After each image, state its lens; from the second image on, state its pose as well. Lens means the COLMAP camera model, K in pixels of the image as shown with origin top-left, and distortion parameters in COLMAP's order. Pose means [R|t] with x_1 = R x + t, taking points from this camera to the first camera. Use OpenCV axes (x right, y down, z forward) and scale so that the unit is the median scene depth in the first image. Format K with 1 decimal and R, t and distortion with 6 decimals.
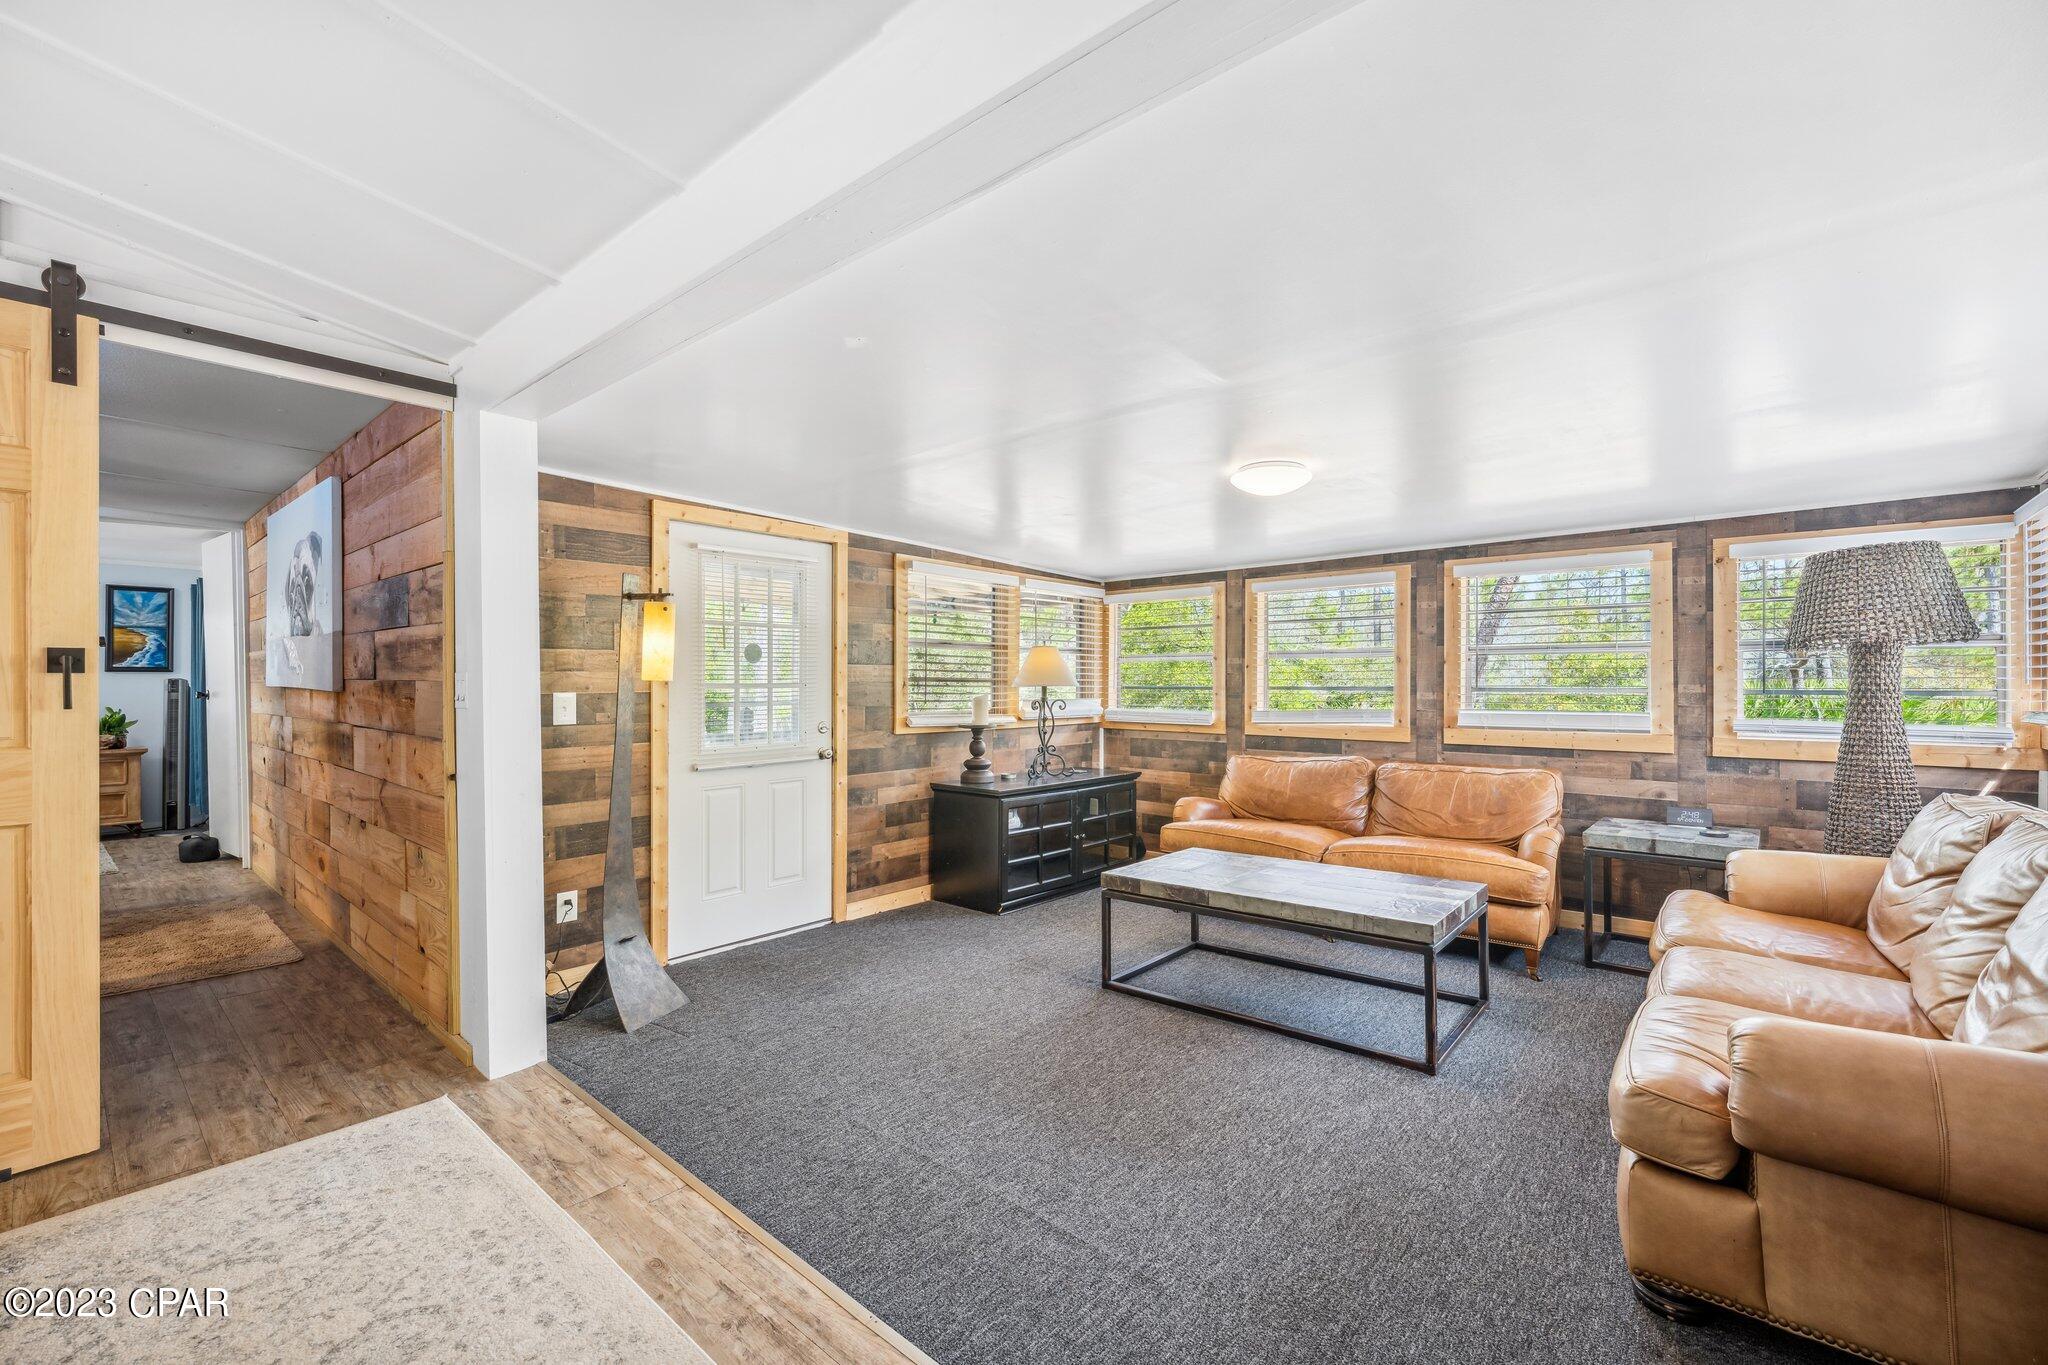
lens RADIAL K [[846.7, 0, 1023.1], [0, 846.7, 678.1], [0, 0, 1]] dist [-0.001868, -0.000308]
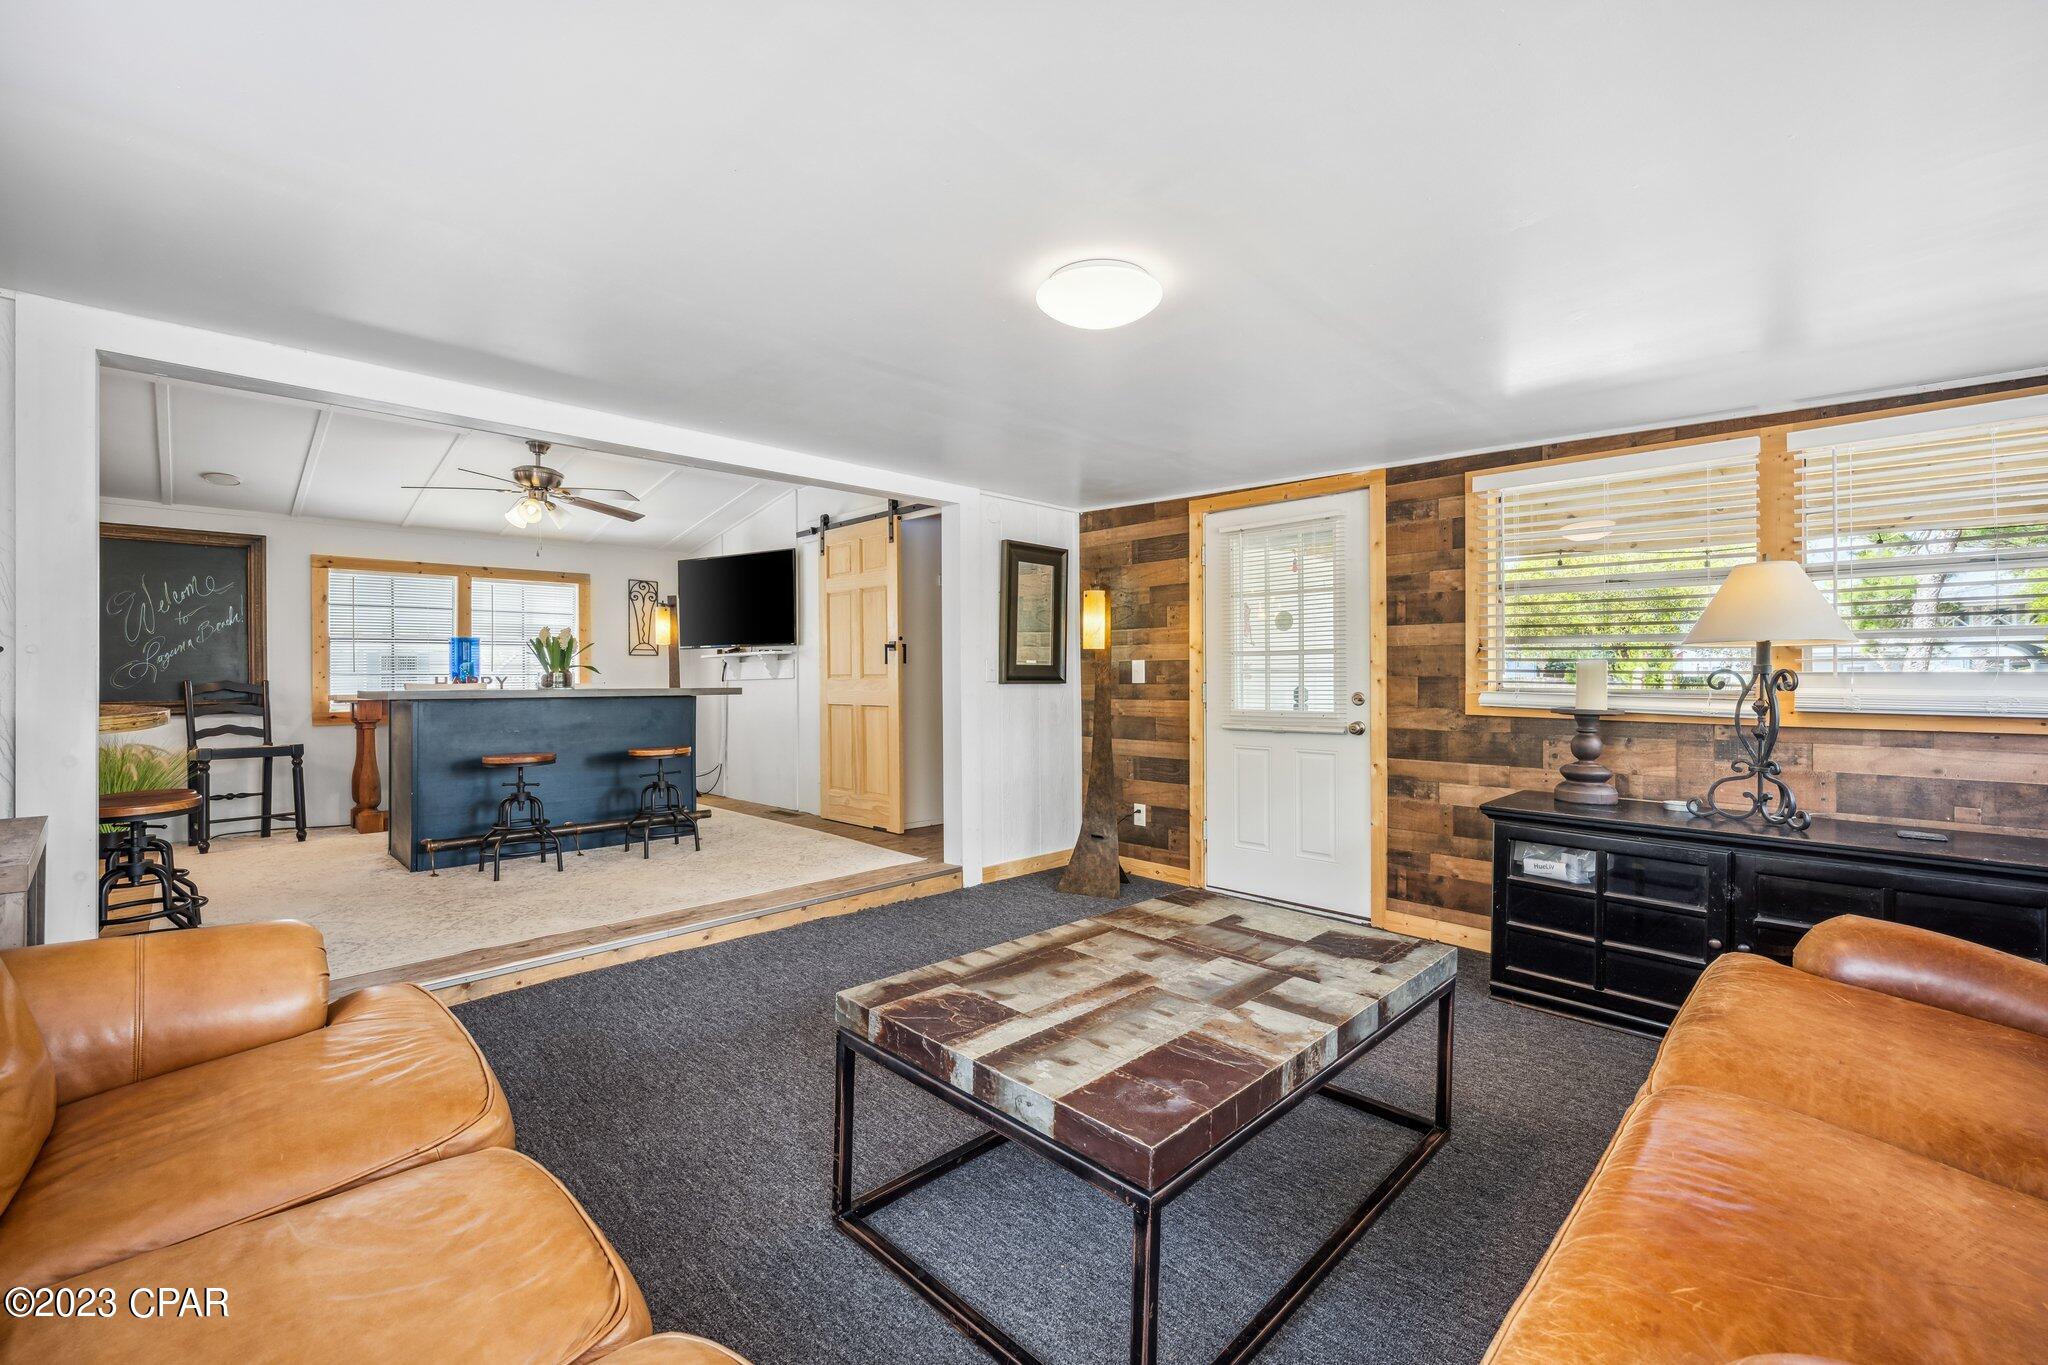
lens RADIAL K [[846.7, 0, 1023.5], [0, 846.7, 674.7], [0, 0, 1]] dist [-0.001868, -0.000308]
pose [[-0.077259, 0.002230, -0.997009, 0.668092], [0.005040, 0.999986, 0.001846, 0.029424], [0.996998, -0.004882, -0.077269, 0.714810]]
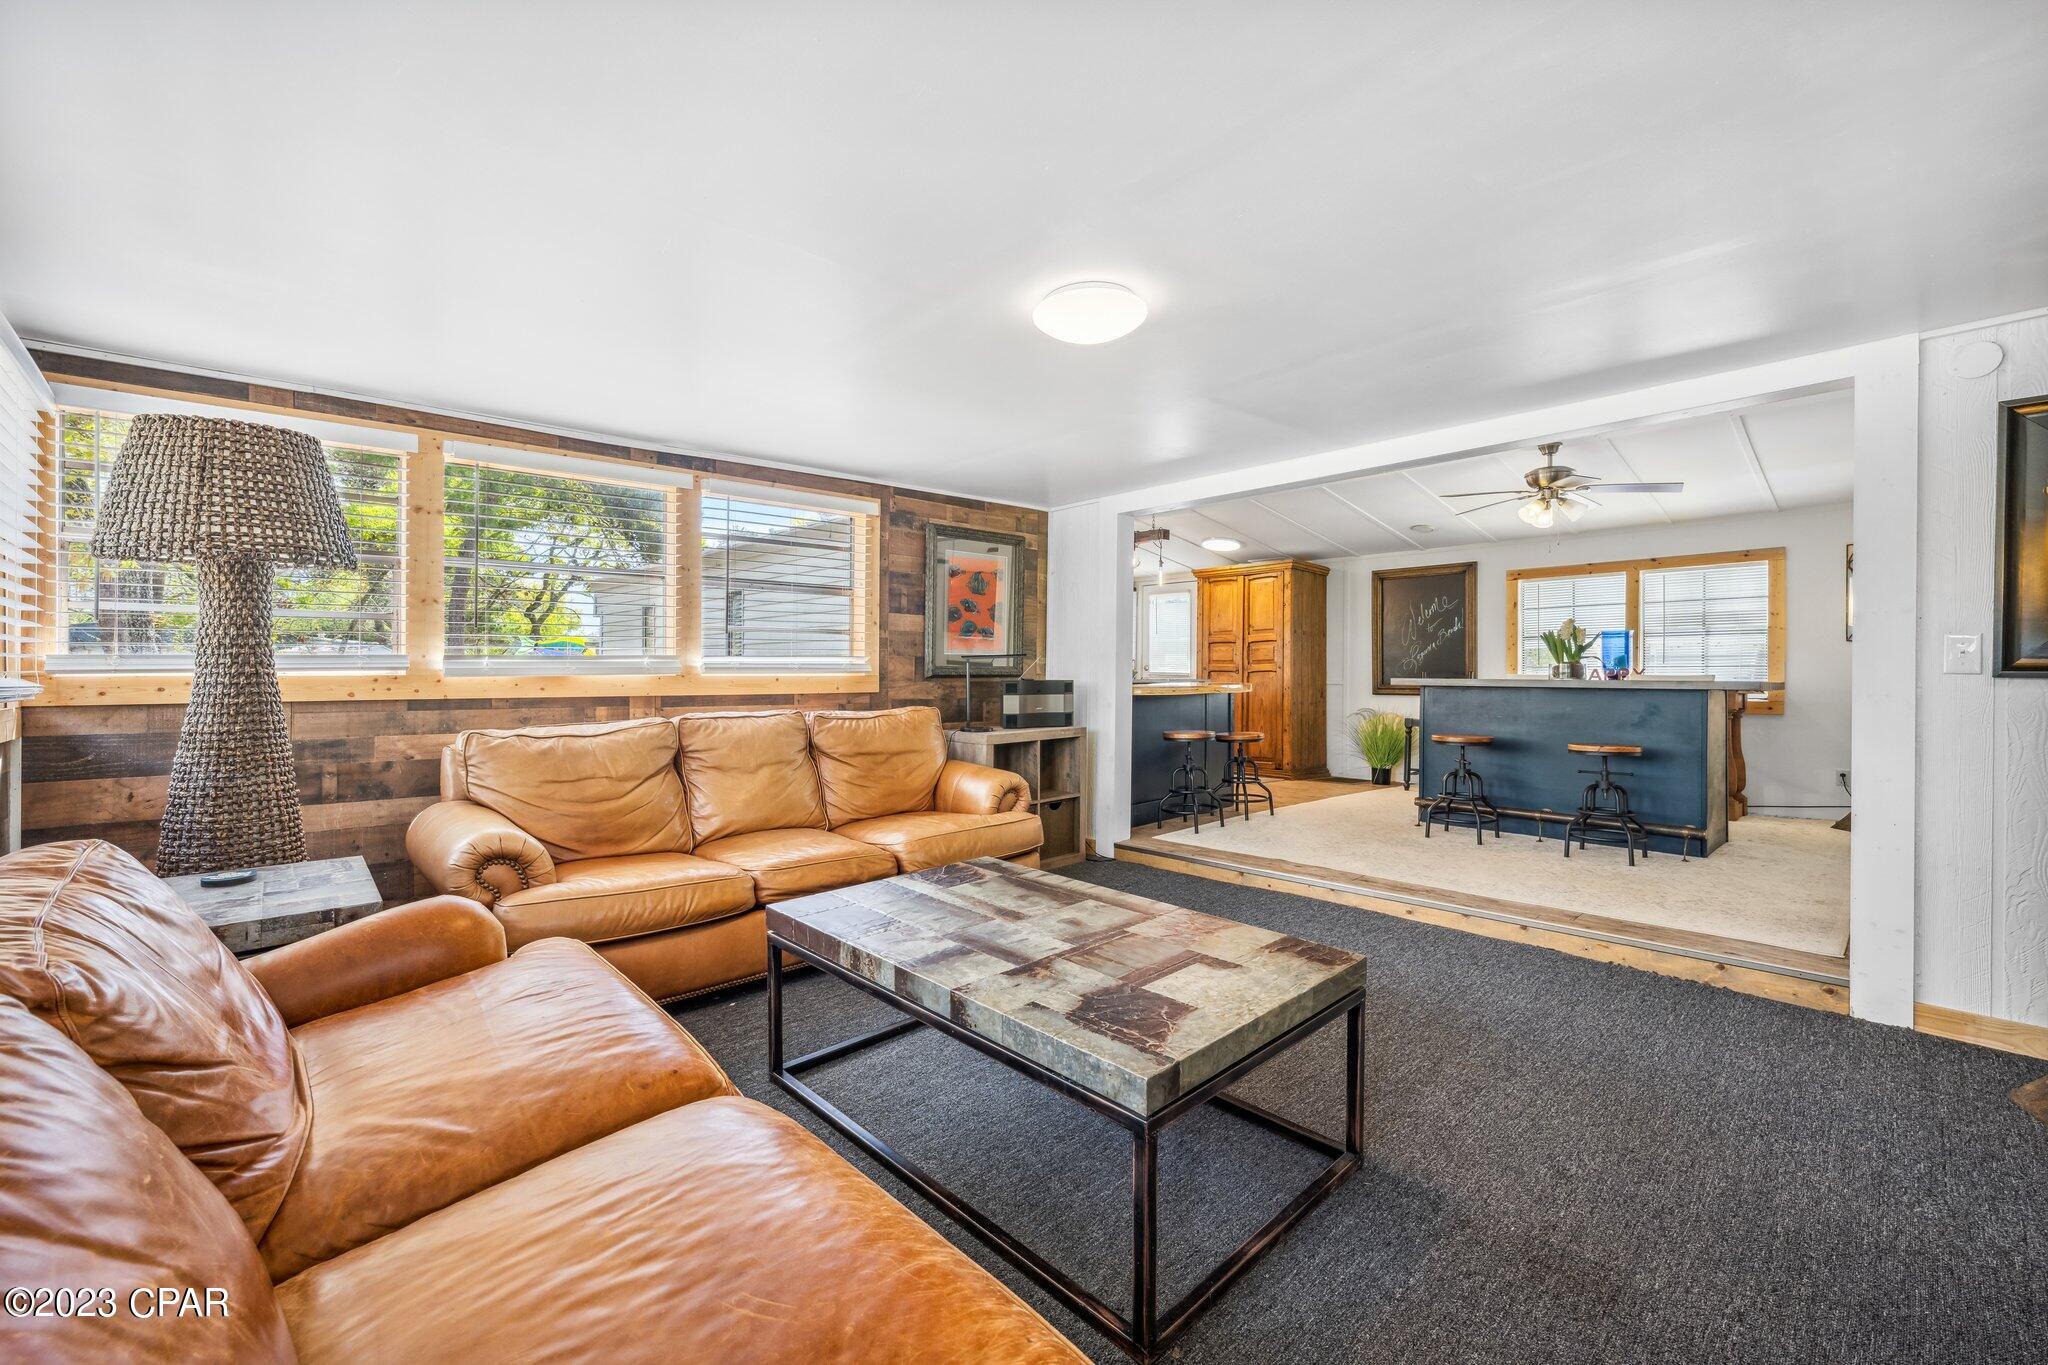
lens RADIAL K [[846.7, 0, 1038.7], [0, 846.7, 671.9], [0, 0, 1]] dist [-0.001868, -0.000308]
pose [[-0.995165, 0.000679, 0.098211, 0.190988], [0.000311, 0.999993, -0.003760, 0.041017], [-0.098213, -0.003712, -0.995158, 1.217408]]
